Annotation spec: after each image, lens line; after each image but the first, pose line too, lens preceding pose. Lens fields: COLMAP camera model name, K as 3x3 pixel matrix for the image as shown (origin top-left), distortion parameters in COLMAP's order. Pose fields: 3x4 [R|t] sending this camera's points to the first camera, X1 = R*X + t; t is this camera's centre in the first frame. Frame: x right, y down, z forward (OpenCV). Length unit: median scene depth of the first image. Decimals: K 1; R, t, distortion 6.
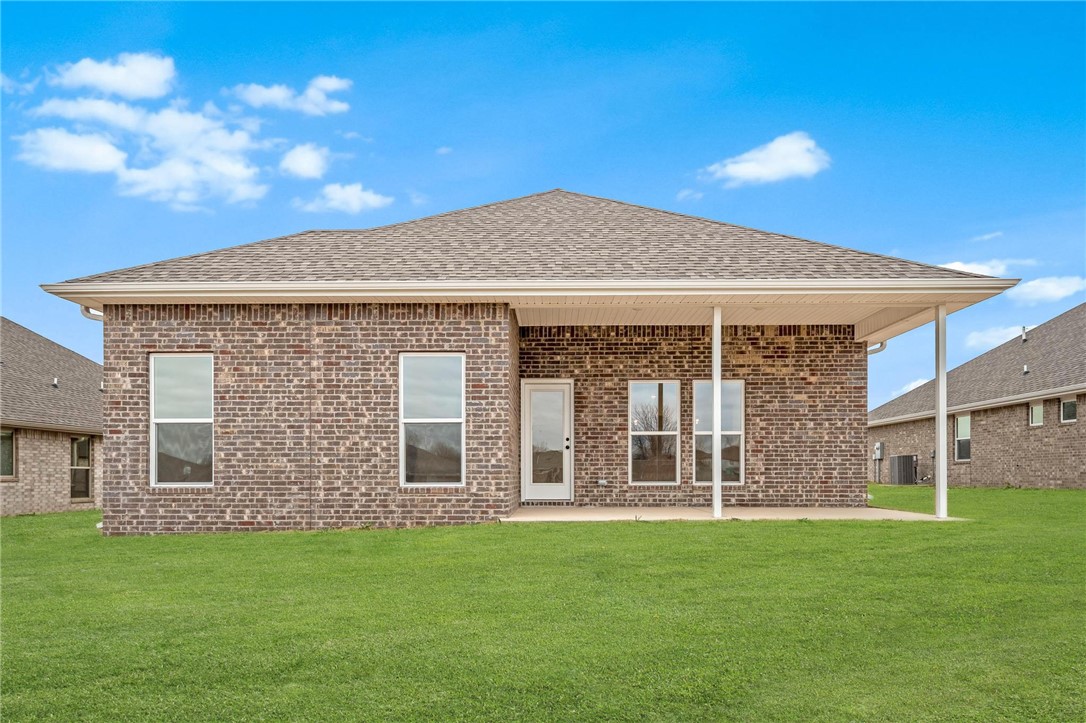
lens RADIAL K [[640.4, 0, 542.9], [0, 640.4, 475.7], [0, 0, 1]] dist [0.001633, 0.000190]
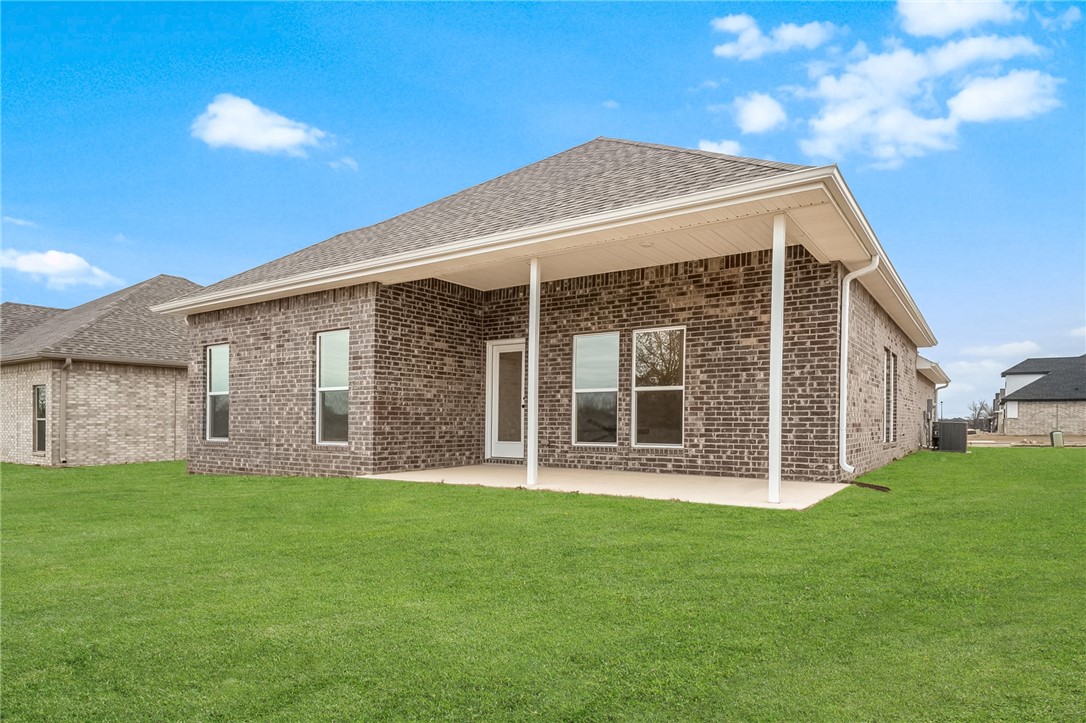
lens RADIAL K [[633.9, 0, 543.6], [0, 633.9, 425.4], [0, 0, 1]] dist [-0.001873, -0.000137]
pose [[0.834575, 0.006256, -0.550859, 0.626785], [-0.001767, 0.999961, 0.008679, -0.023422], [0.550892, -0.006269, 0.834553, 0.189690]]
